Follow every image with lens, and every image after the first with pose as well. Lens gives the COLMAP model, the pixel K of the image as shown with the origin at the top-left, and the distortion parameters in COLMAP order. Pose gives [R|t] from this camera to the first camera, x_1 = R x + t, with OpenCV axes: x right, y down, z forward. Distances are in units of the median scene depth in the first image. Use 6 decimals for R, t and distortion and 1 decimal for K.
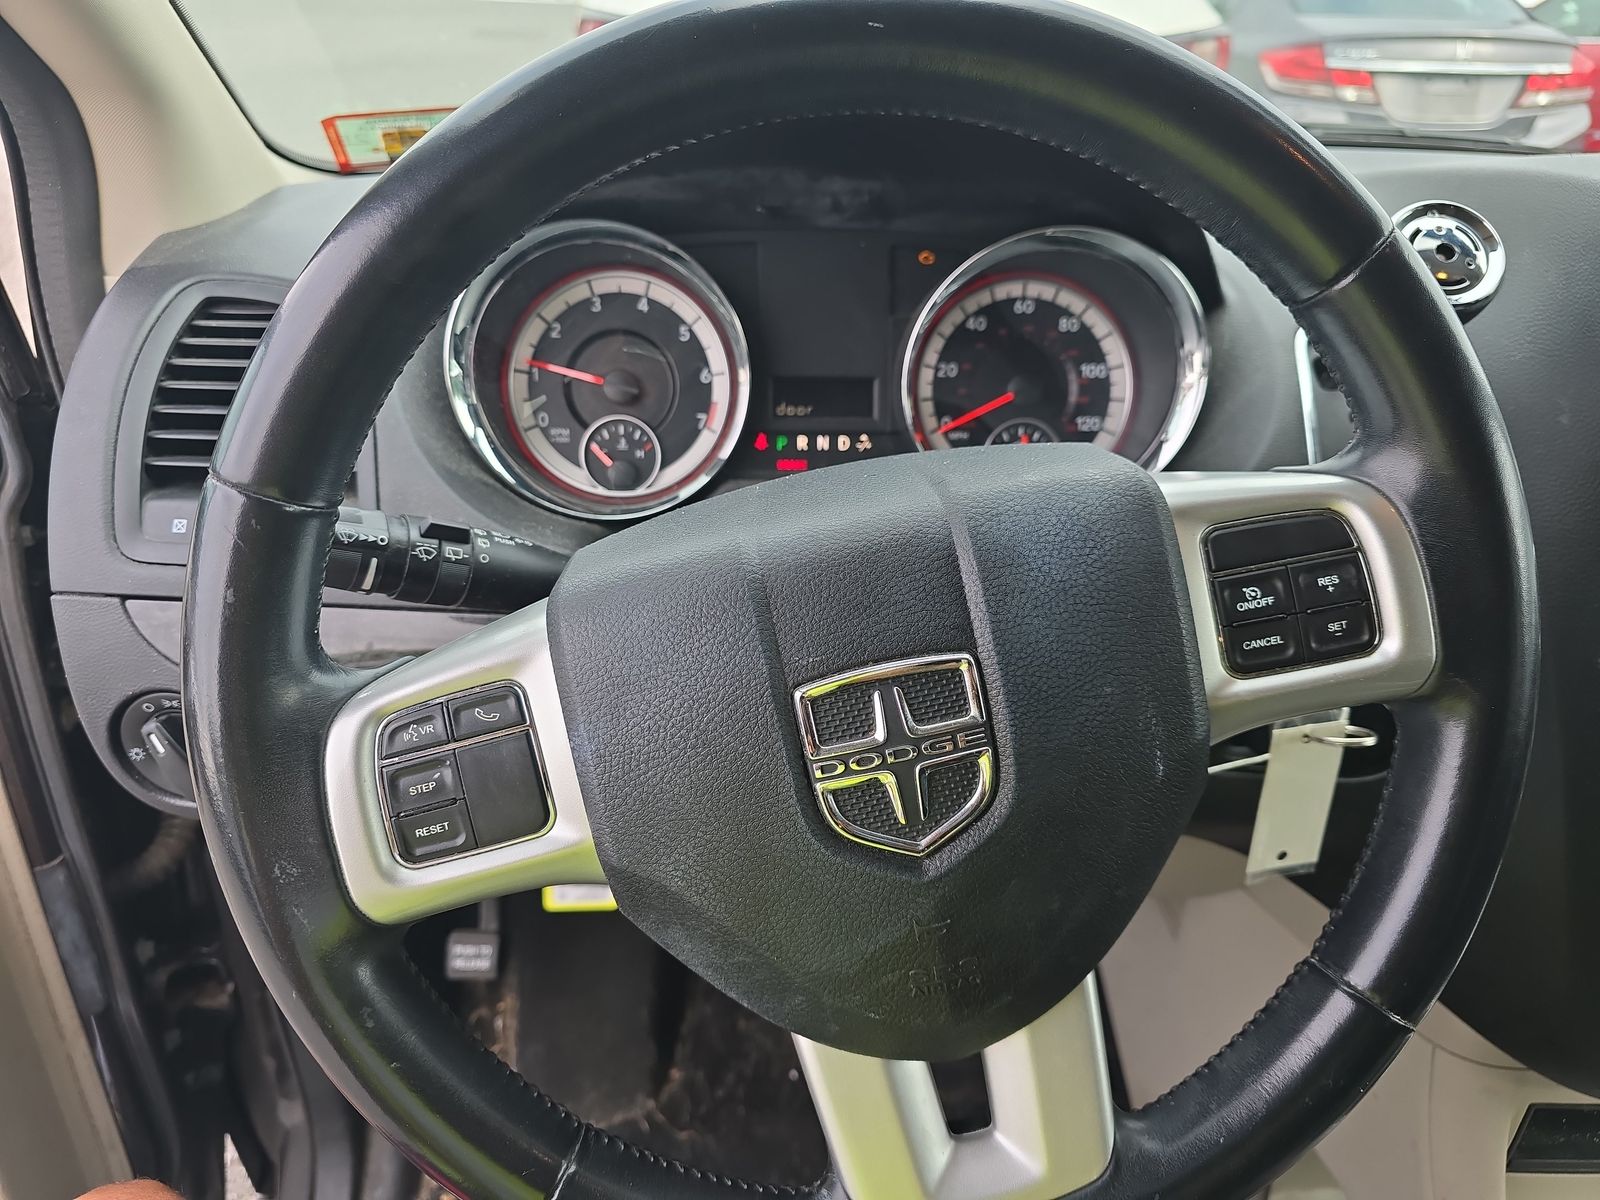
lens RADIAL K [[1070.5, 0, 802.7], [0, 1070.5, 604.8], [0, 0, 1]] dist [0.003927, -0.015303]
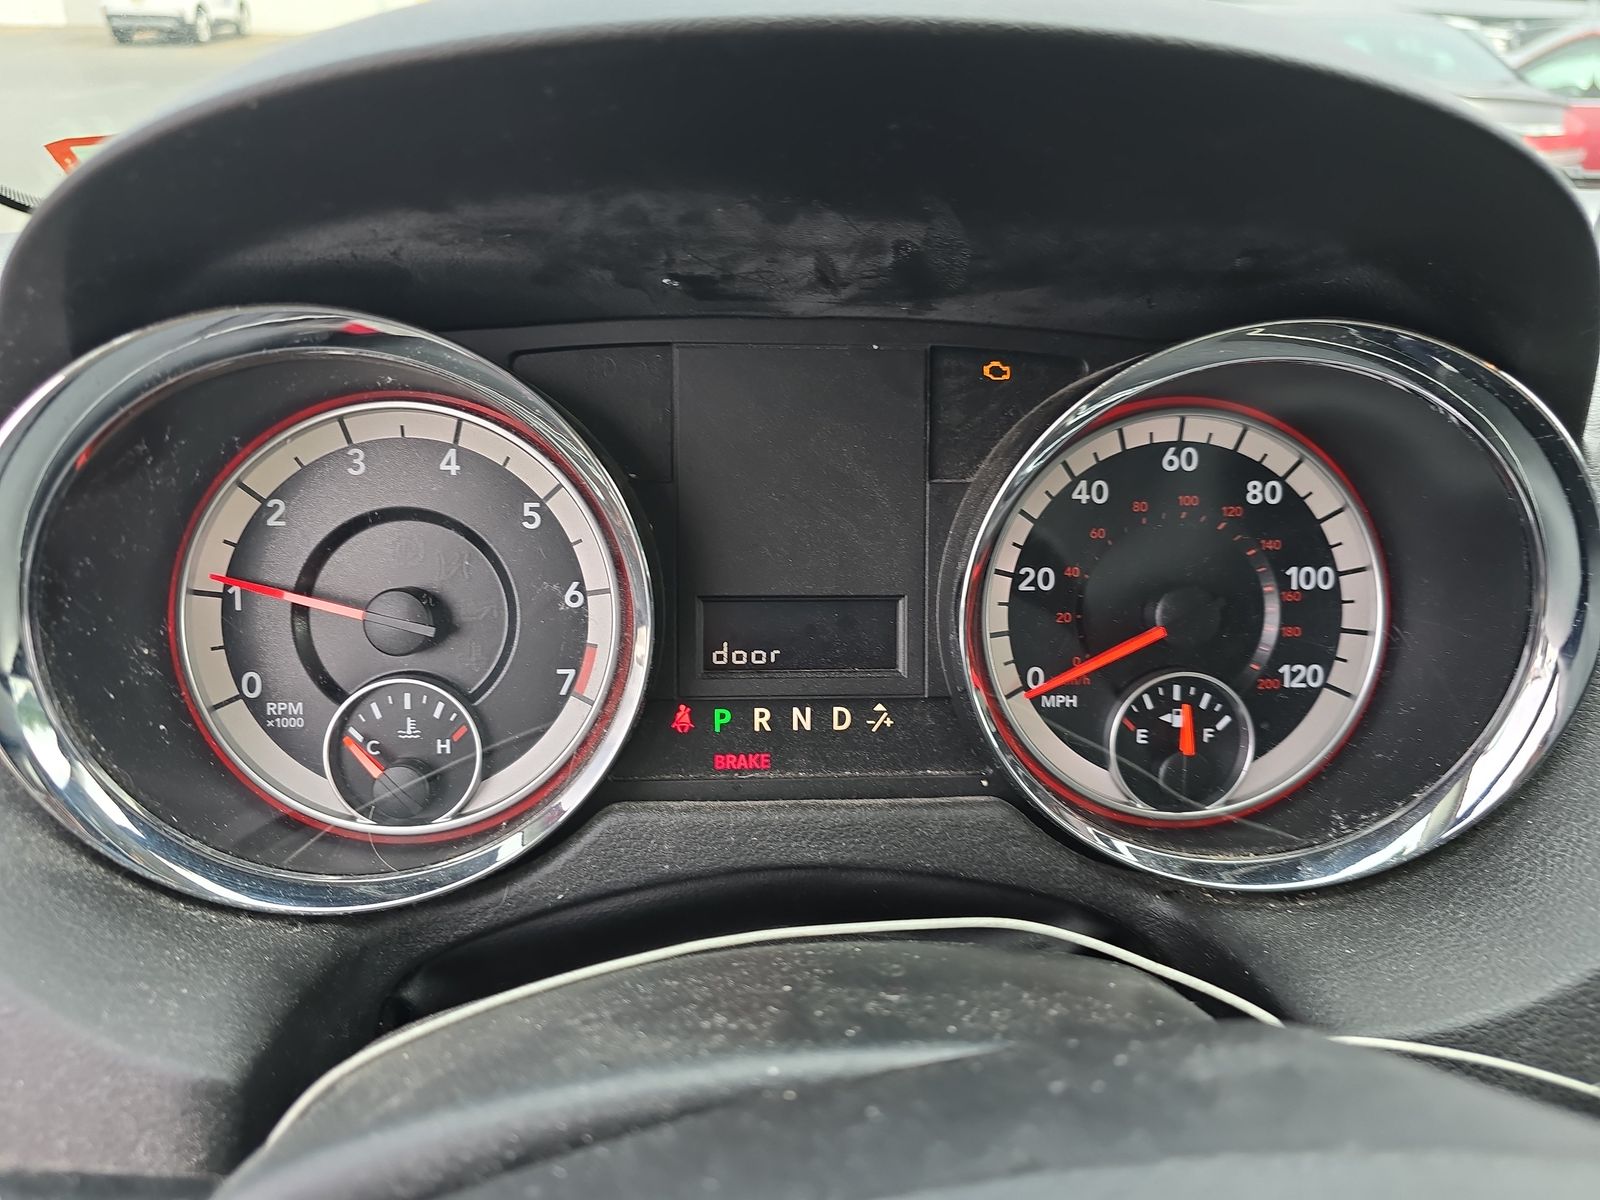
lens RADIAL K [[1070.5, 0, 798.5], [0, 1070.5, 592.8], [0, 0, 1]] dist [0.003927, -0.015303]
pose [[0.999937, -0.003414, 0.010697, 0.012425], [0.004053, 0.998172, -0.060305, -0.182278], [-0.010472, 0.060344, 0.998123, 0.479295]]
